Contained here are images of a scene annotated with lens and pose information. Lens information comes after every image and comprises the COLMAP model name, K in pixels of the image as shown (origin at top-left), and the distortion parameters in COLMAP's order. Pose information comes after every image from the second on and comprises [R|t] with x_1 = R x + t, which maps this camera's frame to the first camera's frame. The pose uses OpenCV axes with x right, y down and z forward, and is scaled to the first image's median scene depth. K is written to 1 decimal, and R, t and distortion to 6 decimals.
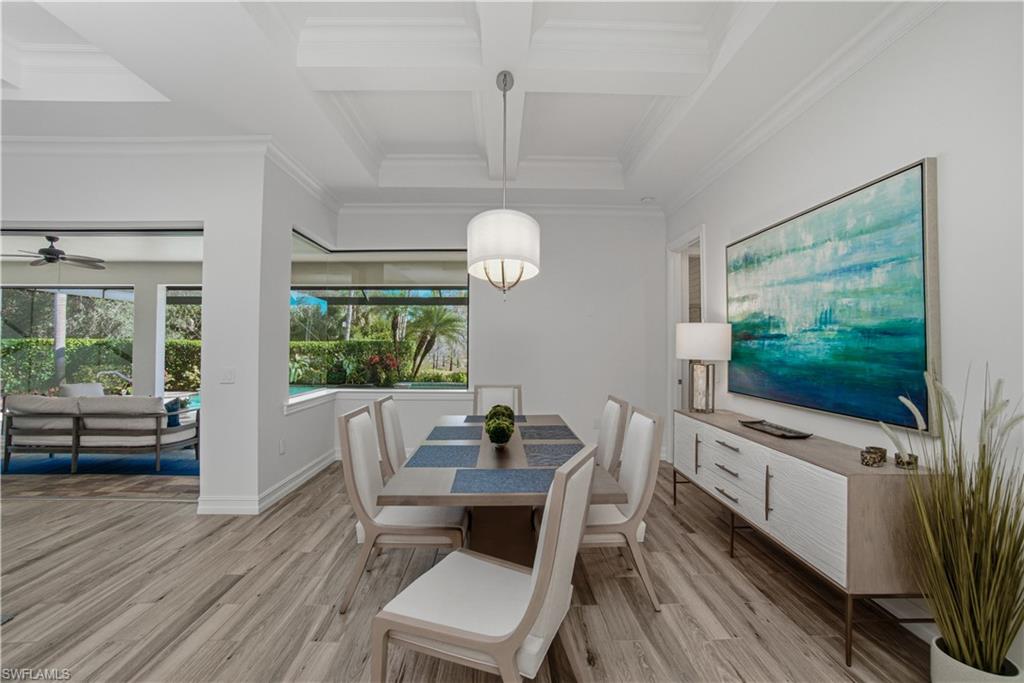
lens RADIAL K [[460.2, 0, 509.3], [0, 460.2, 336.2], [0, 0, 1]] dist [-0.044212, 0.015646]
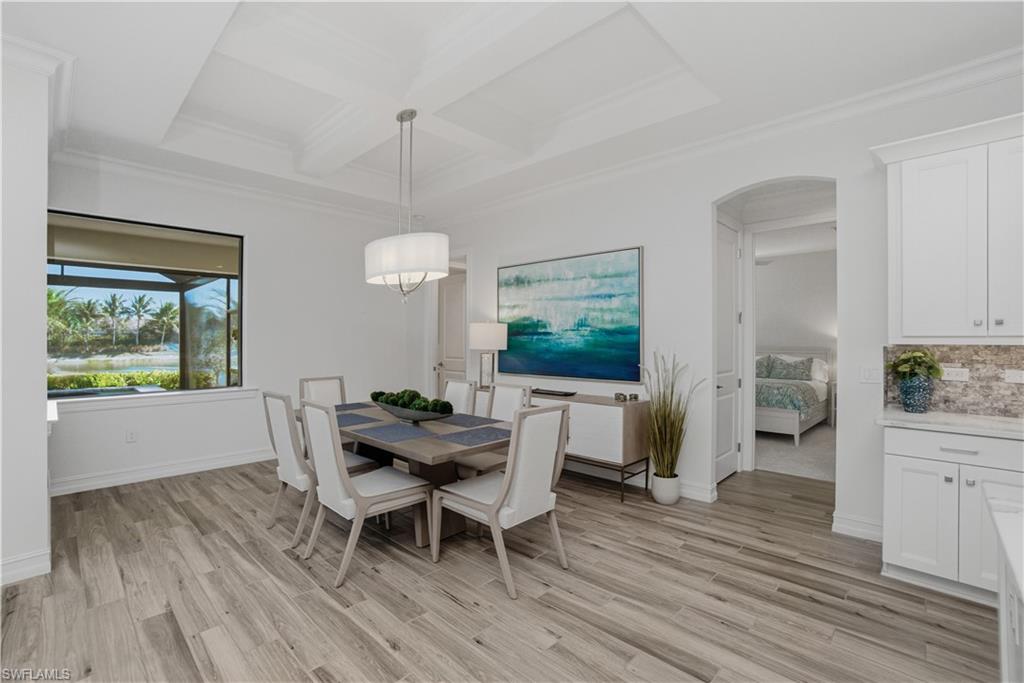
lens RADIAL K [[460.2, 0, 509.1], [0, 460.2, 345.8], [0, 0, 1]] dist [-0.044212, 0.015646]
pose [[0.711026, -0.013194, 0.703042, -0.650649], [-0.011478, 0.999473, 0.030365, -0.003676], [-0.703072, -0.029660, 0.710500, -0.034611]]
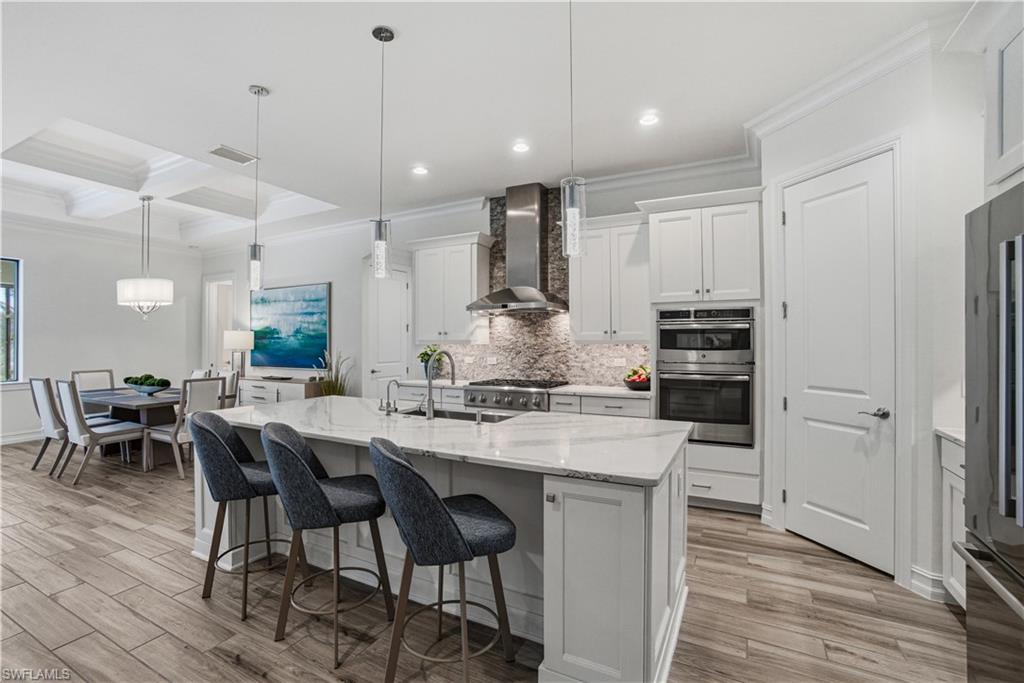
lens RADIAL K [[460.2, 0, 502.1], [0, 460.2, 335.7], [0, 0, 1]] dist [-0.044212, 0.015646]
pose [[0.507385, 0.007749, 0.861684, -0.840896], [-0.013579, 0.999907, -0.000996, -0.024414], [-0.861612, -0.011196, 0.507444, -1.170804]]
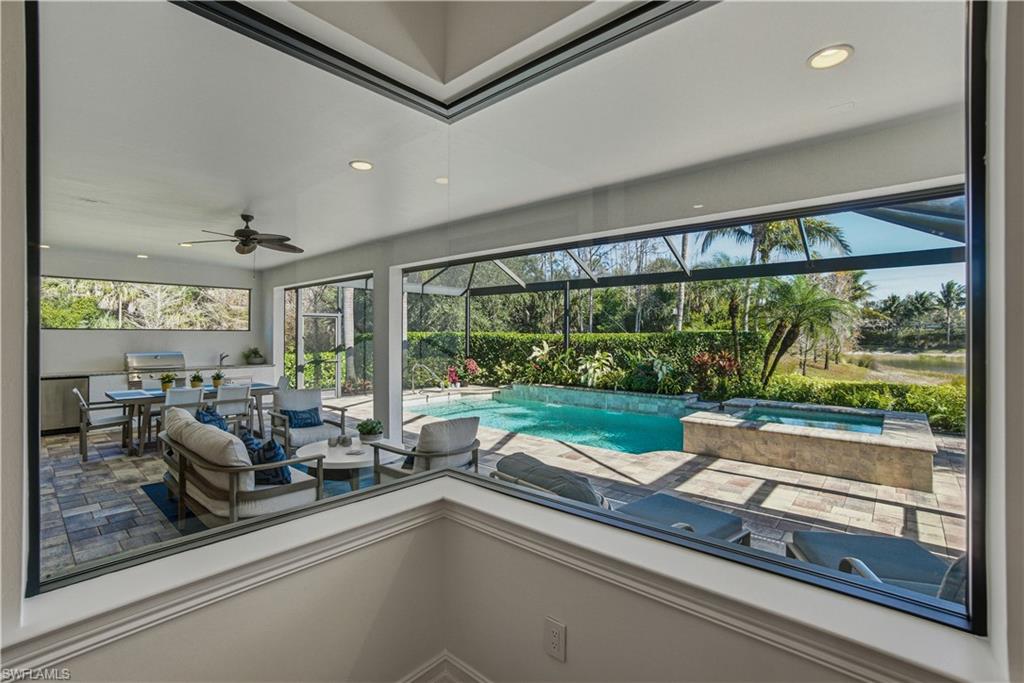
lens RADIAL K [[460.2, 0, 507.6], [0, 460.2, 333.7], [0, 0, 1]] dist [-0.044212, 0.015646]
pose [[0.737659, -0.003628, -0.675164, -0.140273], [0.016425, 0.999786, 0.012573, -0.006333], [0.674974, -0.020364, 0.737561, 1.014409]]
